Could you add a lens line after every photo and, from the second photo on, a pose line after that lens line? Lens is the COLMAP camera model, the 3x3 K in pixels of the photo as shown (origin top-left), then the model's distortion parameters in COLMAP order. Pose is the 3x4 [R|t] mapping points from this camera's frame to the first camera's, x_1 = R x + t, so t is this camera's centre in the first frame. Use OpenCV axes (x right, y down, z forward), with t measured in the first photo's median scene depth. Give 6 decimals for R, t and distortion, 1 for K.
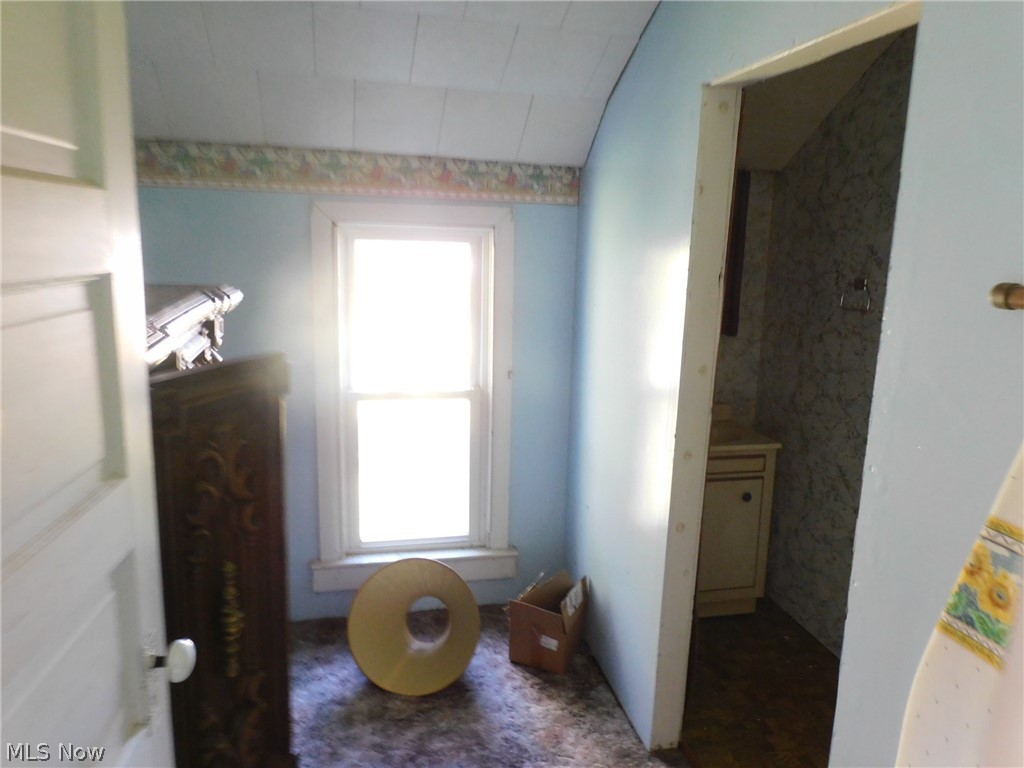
lens RADIAL K [[745.0, 0, 511.6], [0, 745.0, 387.4], [0, 0, 1]] dist [0.003437, -0.002453]
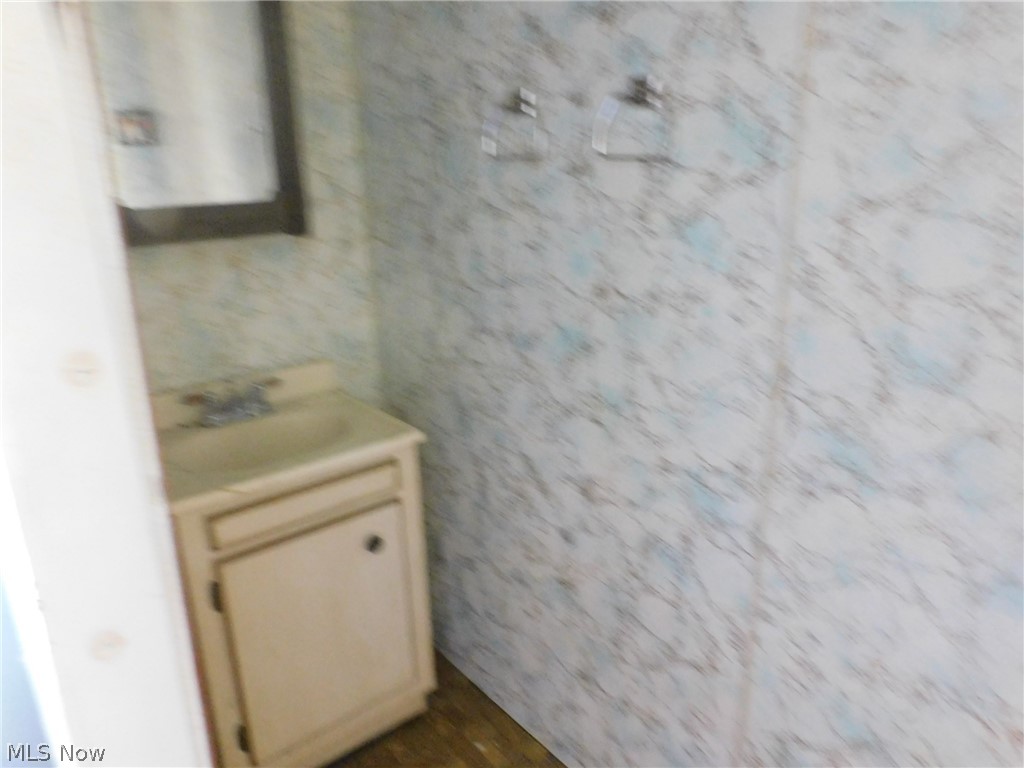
lens RADIAL K [[745.0, 0, 514.4], [0, 745.0, 384.1], [0, 0, 1]] dist [0.003437, -0.002453]
pose [[0.893717, -0.181796, 0.410146, 0.209073], [0.131338, 0.980186, 0.148275, -0.027254], [-0.428976, -0.078648, 0.899886, 0.495984]]
